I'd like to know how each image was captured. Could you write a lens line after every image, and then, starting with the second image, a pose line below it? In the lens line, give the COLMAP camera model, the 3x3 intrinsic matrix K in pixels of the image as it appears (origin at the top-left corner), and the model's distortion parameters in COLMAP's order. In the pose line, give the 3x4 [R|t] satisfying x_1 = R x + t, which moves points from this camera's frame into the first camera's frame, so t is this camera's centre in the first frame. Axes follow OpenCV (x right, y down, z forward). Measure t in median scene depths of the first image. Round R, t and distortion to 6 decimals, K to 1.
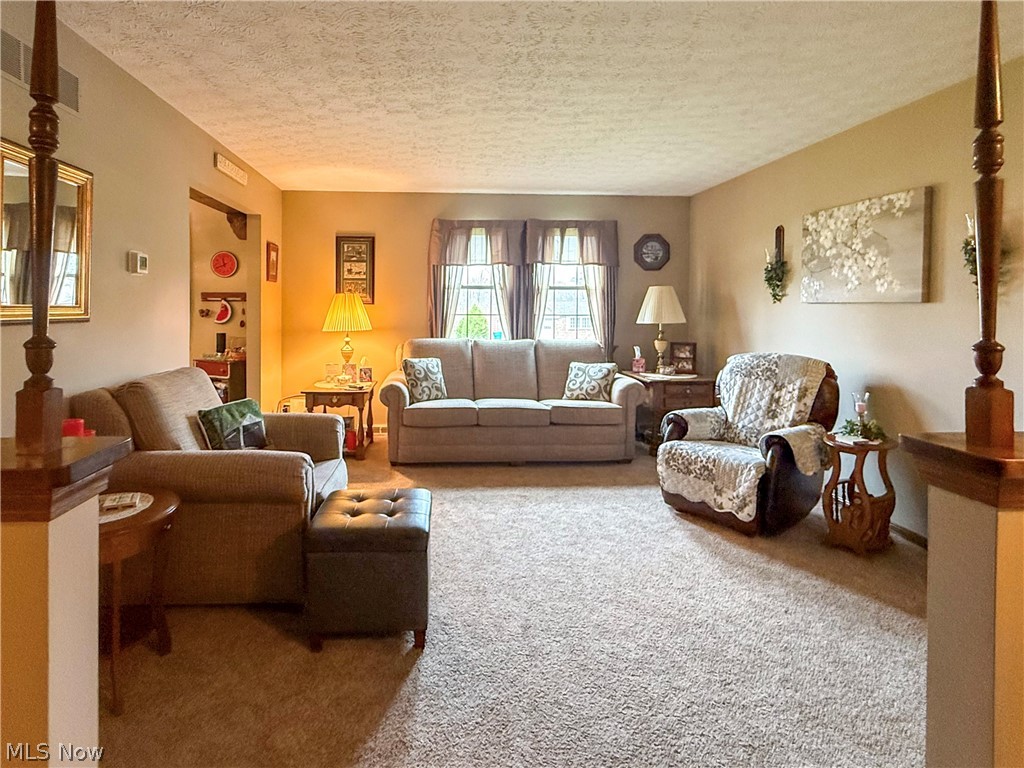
lens RADIAL K [[549.4, 0, 487.4], [0, 549.4, 305.2], [0, 0, 1]] dist [0.008056, 0.001464]
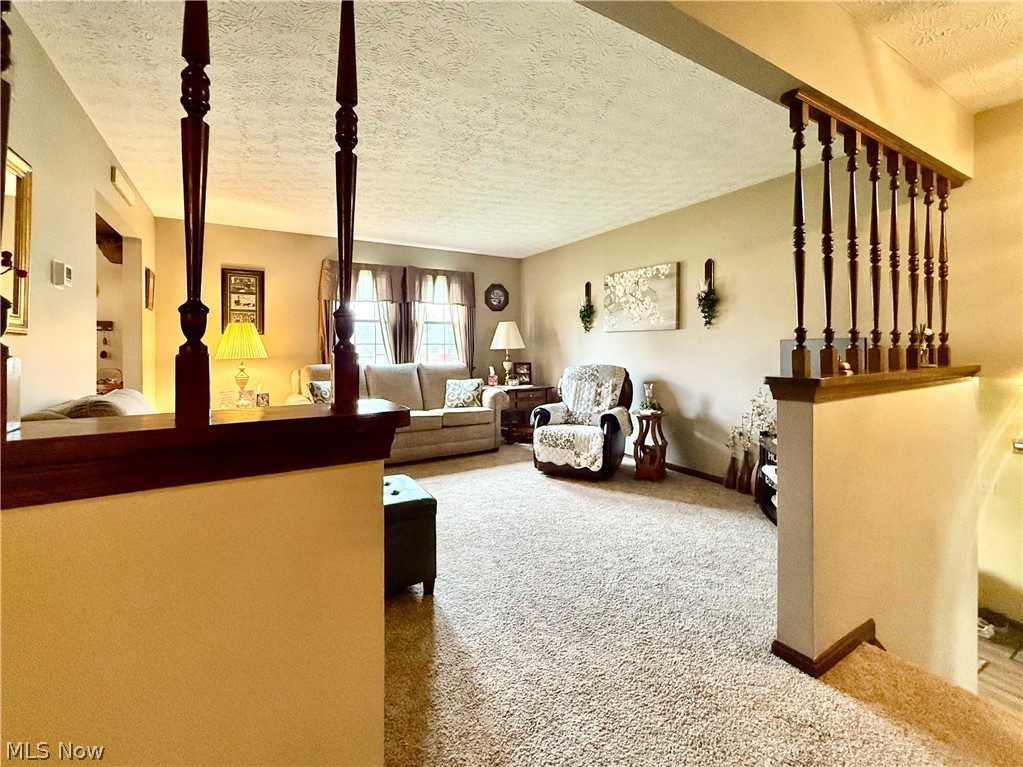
lens RADIAL K [[441.3, 0, 527.1], [0, 441.3, 344.8], [0, 0, 1]] dist [0.000261, -0.000386]
pose [[0.883362, -0.007649, 0.468629, -0.204649], [0.009352, 0.999955, -0.001308, 0.031619], [-0.468598, 0.005538, 0.883394, 0.004908]]
